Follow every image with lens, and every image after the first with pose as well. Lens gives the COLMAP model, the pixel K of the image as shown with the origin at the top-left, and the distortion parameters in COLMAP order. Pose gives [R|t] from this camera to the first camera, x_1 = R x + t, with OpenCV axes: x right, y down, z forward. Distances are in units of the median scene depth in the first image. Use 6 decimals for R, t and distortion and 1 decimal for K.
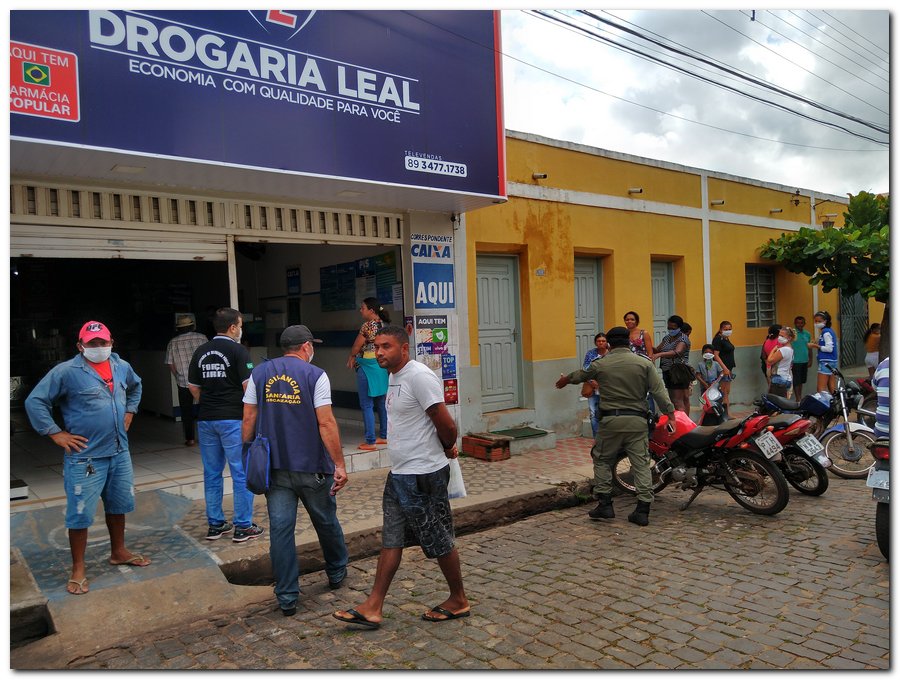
lens RADIAL K [[666.8, 0, 448.8], [0, 666.8, 348.0], [0, 0, 1]] dist [0.063111, -0.109081]
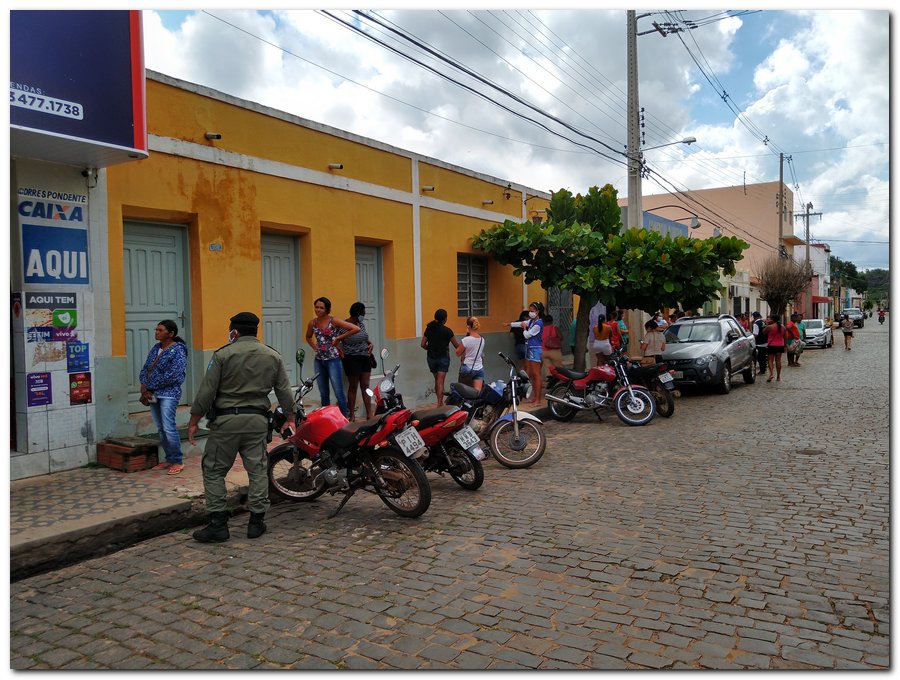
lens RADIAL K [[676.6, 0, 450.0], [0, 676.6, 340.0], [0, 0, 1]] dist [0.049124, -0.107044]
pose [[0.943623, 0.004975, 0.330985, 0.154052], [-0.006548, 0.999972, 0.003639, 0.001815], [-0.330958, -0.005602, 0.943629, 0.079342]]
